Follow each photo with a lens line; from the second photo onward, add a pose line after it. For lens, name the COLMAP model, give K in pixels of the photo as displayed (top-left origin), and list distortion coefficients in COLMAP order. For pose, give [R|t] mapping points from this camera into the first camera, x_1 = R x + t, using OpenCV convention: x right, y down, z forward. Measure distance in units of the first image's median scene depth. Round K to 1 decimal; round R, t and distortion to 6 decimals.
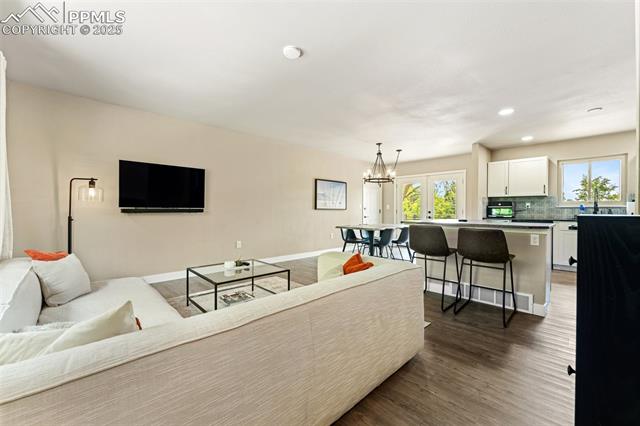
lens RADIAL K [[259.0, 0, 317.1], [0, 259.0, 211.0], [0, 0, 1]] dist [-0.000005, 0.000763]
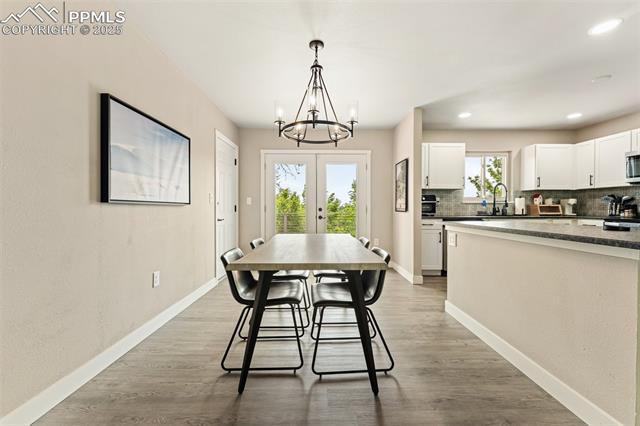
lens RADIAL K [[259.0, 0, 320.5], [0, 259.0, 208.1], [0, 0, 1]] dist [-0.000005, 0.000763]
pose [[0.682591, -0.001707, 0.730799, -0.050982], [0.004654, 0.999987, -0.002010, 0.001695], [-0.730786, 0.004773, 0.682590, 0.646528]]
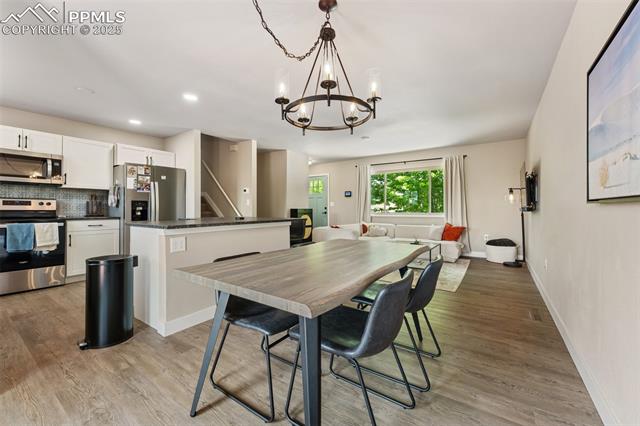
lens RADIAL K [[259.0, 0, 322.6], [0, 259.0, 208.6], [0, 0, 1]] dist [-0.000005, 0.000763]
pose [[-0.978675, -0.004526, -0.205366, 0.282465], [-0.005079, 0.999985, 0.002167, -0.000063], [0.205353, 0.003164, -0.978683, 1.190766]]
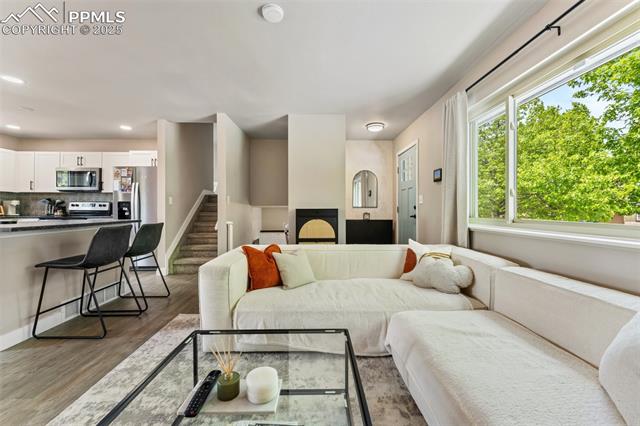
lens RADIAL K [[259.0, 0, 323.7], [0, 259.0, 209.0], [0, 0, 1]] dist [-0.000005, 0.000763]
pose [[-0.739978, -0.004410, 0.672616, -0.286531], [0.001075, 0.999969, 0.007740, -0.001272], [-0.672630, 0.006451, -0.739951, 0.577956]]
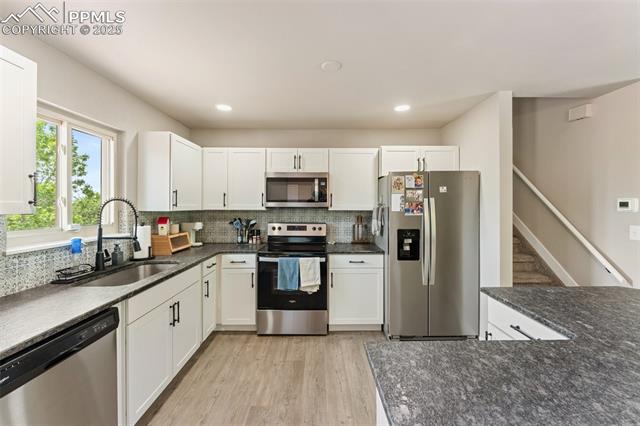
lens RADIAL K [[259.0, 0, 320.9], [0, 259.0, 206.0], [0, 0, 1]] dist [-0.000005, 0.000763]
pose [[-0.730234, -0.004309, 0.683184, 0.424820], [0.000947, 0.999973, 0.007319, -0.059640], [-0.683197, 0.005991, -0.730210, 0.839579]]
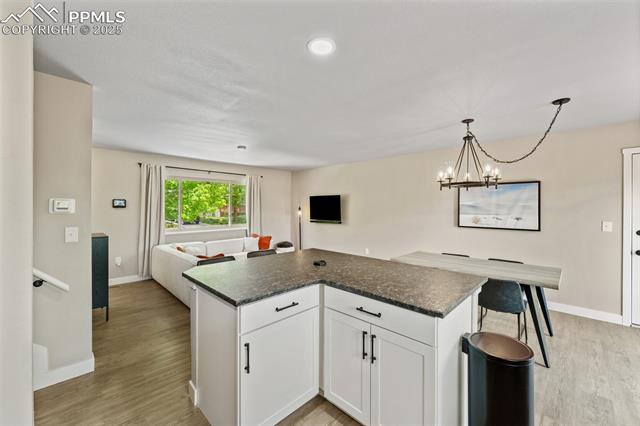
lens RADIAL K [[259.0, 0, 321.9], [0, 259.0, 208.0], [0, 0, 1]] dist [-0.000005, 0.000763]
pose [[0.036829, 0.000068, -0.999322, 0.725388], [-0.004933, 0.999988, -0.000114, -0.057661], [0.999309, 0.004934, 0.036829, 0.589109]]
